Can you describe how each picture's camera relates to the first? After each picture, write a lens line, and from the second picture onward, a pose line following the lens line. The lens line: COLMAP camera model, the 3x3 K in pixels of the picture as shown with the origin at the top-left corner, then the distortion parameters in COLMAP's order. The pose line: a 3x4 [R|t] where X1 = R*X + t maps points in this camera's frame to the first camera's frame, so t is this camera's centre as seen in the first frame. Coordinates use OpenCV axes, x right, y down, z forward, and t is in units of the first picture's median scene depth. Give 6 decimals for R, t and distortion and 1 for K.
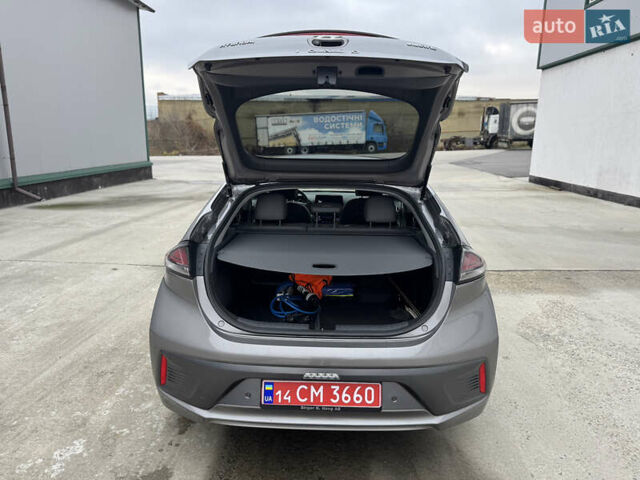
lens RADIAL K [[444.6, 0, 320.0], [0, 444.6, 240.0], [0, 0, 1]] dist [0.008249, -0.005047]
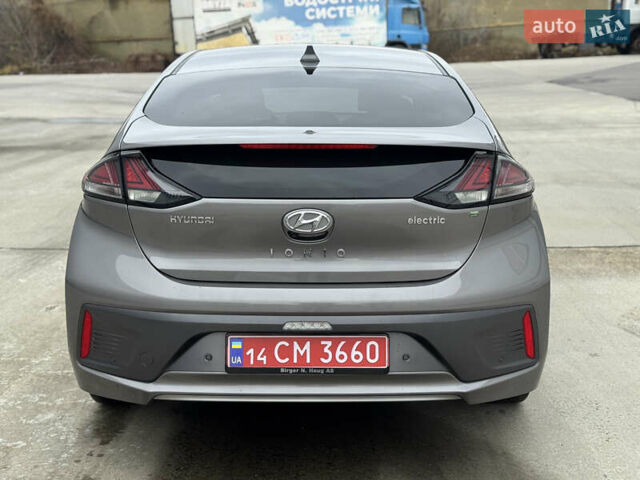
lens RADIAL K [[884.2, 0, 322.3], [0, 884.2, 243.8], [0, 0, 1]] dist [0.063241, -0.052807]
pose [[0.999558, -0.016513, 0.024701, -0.004961], [0.016490, 0.999863, 0.001143, 0.128681], [-0.024716, -0.000735, 0.999694, -0.367888]]
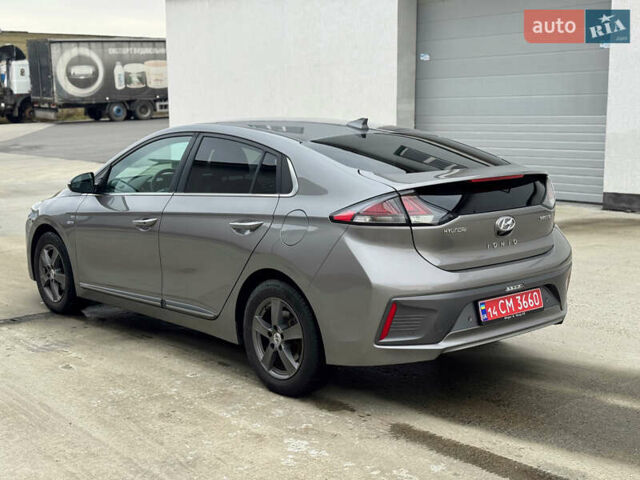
lens RADIAL K [[884.2, 0, 322.3], [0, 884.2, 243.8], [0, 0, 1]] dist [0.063241, -0.052807]
pose [[0.730985, -0.115506, 0.672547, -1.532292], [0.161691, 0.986822, -0.006260, 0.090726], [-0.662960, 0.113321, 0.740028, -0.351356]]
